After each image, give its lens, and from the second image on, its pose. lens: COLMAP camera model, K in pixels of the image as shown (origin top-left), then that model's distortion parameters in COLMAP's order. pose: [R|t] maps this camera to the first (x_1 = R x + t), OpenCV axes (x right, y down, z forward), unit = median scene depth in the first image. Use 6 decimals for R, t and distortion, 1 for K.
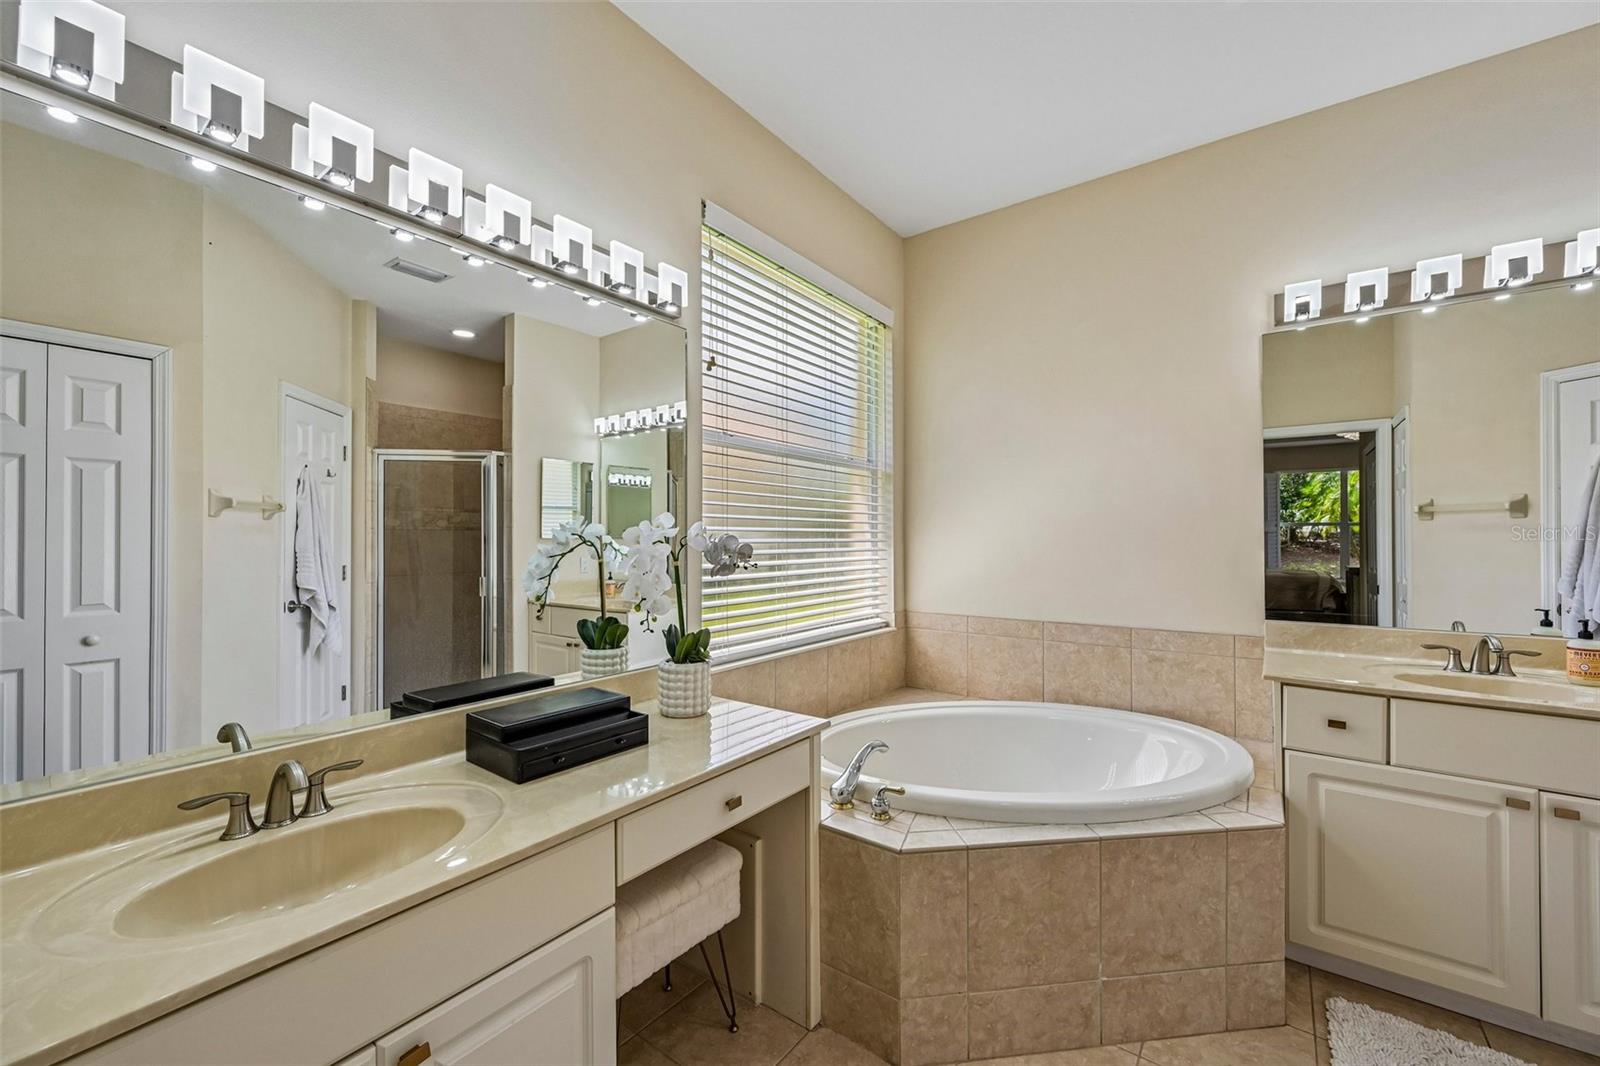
lens RADIAL K [[632.5, 0, 802.2], [0, 632.5, 535.0], [0, 0, 1]] dist [-0.000713, -0.000703]
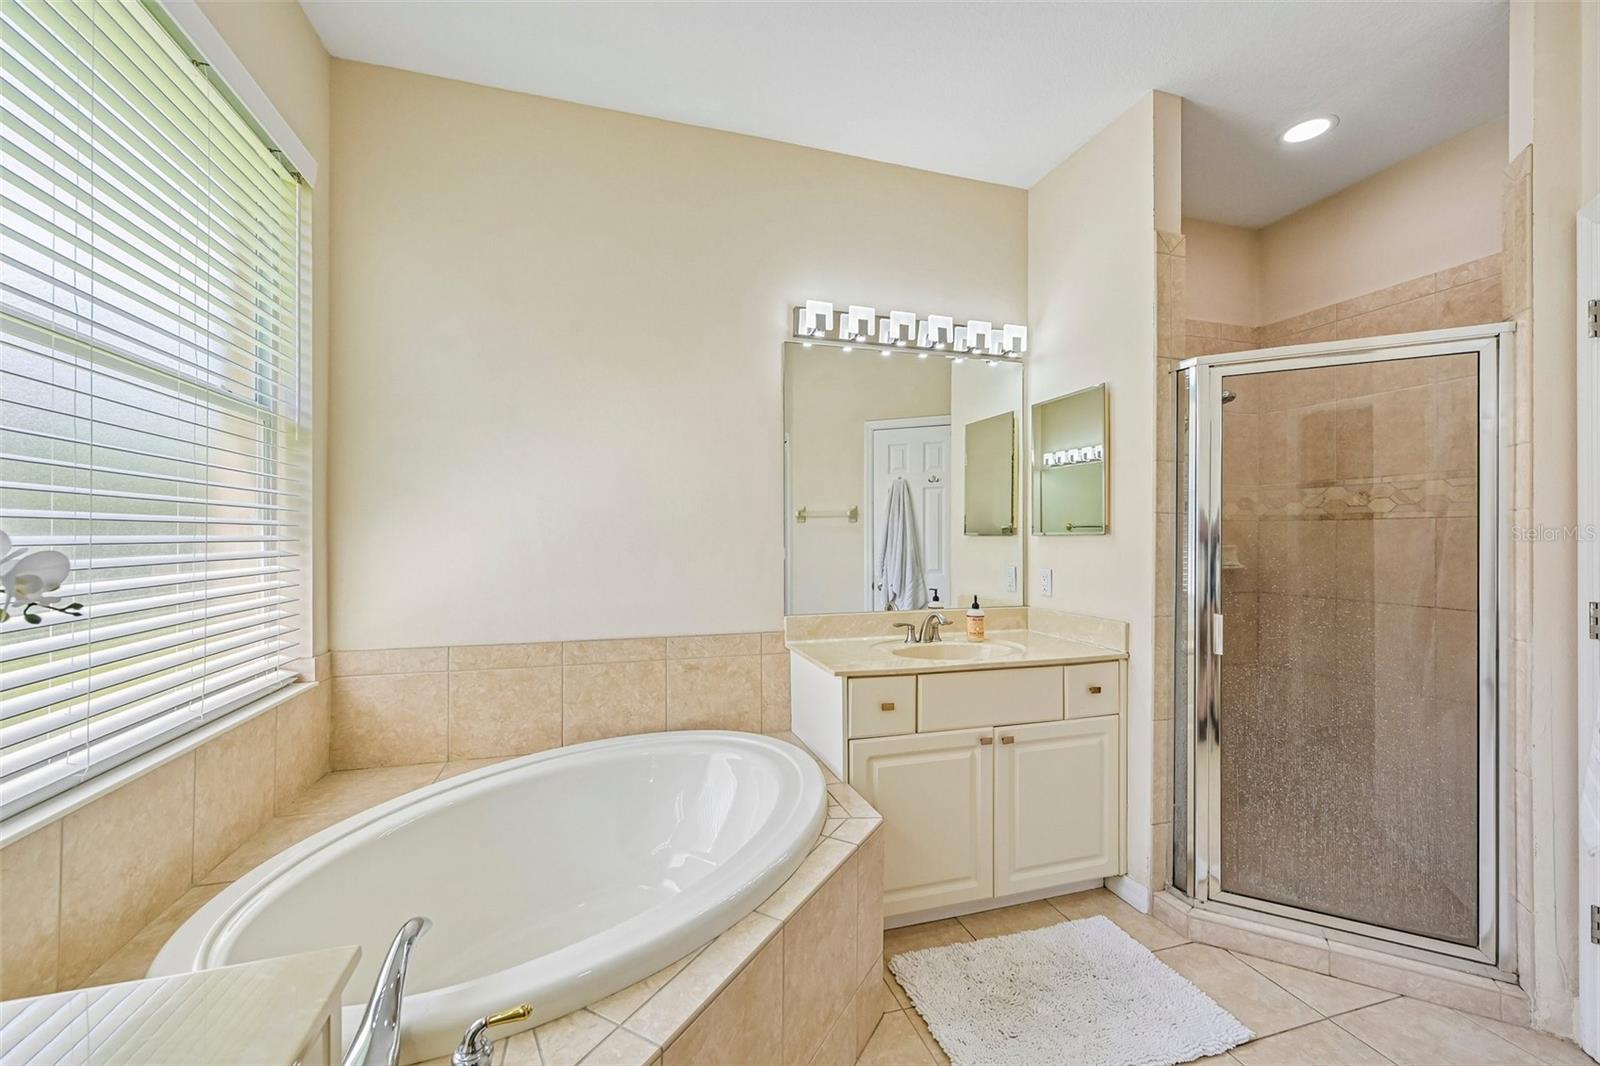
lens RADIAL K [[632.5, 0, 799.3], [0, 632.5, 532.9], [0, 0, 1]] dist [-0.000713, -0.000703]
pose [[0.585094, 0.006438, 0.810940, -0.095024], [-0.007848, 0.999967, -0.002276, 0.000792], [-0.810928, -0.005032, 0.585125, 0.336232]]
